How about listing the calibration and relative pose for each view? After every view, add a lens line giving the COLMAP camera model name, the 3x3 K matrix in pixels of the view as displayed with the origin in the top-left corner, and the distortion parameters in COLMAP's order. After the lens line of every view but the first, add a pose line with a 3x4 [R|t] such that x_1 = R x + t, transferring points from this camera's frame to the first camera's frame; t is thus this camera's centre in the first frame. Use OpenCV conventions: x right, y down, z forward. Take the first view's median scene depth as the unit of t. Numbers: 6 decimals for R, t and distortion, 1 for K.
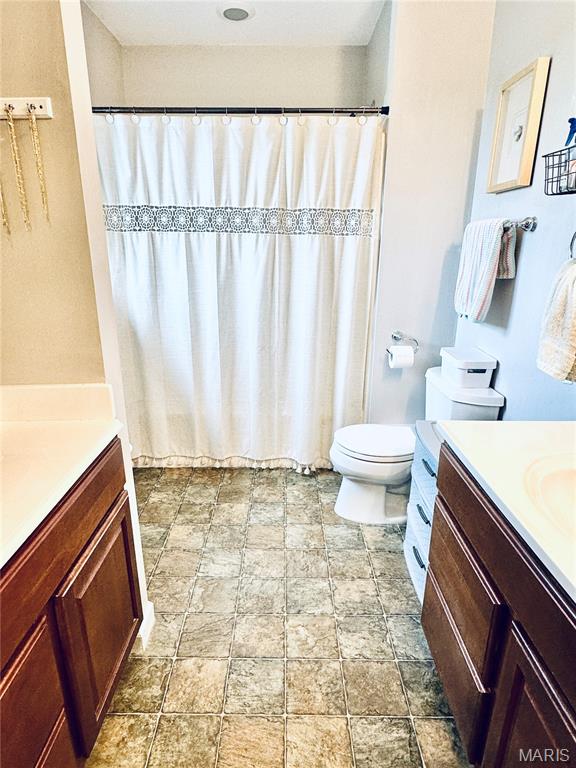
lens RADIAL K [[442.3, 0, 285.9], [0, 442.3, 384.4], [0, 0, 1]] dist [-0.002040, 0.000065]
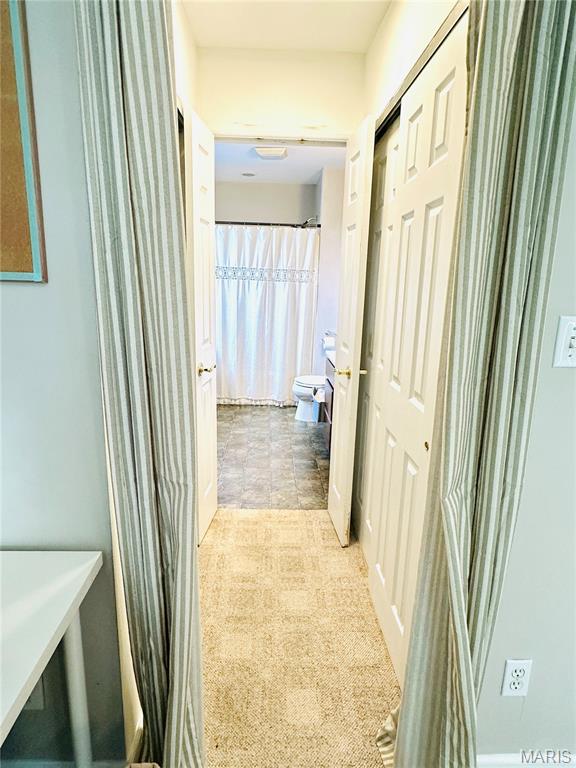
lens RADIAL K [[442.3, 0, 289.5], [0, 442.3, 385.7], [0, 0, 1]] dist [-0.002040, 0.000065]
pose [[0.999198, 0.013912, 0.037553, 0.011018], [-0.010839, 0.996669, -0.080832, 0.297116], [-0.038553, 0.080360, 0.996020, -0.971658]]
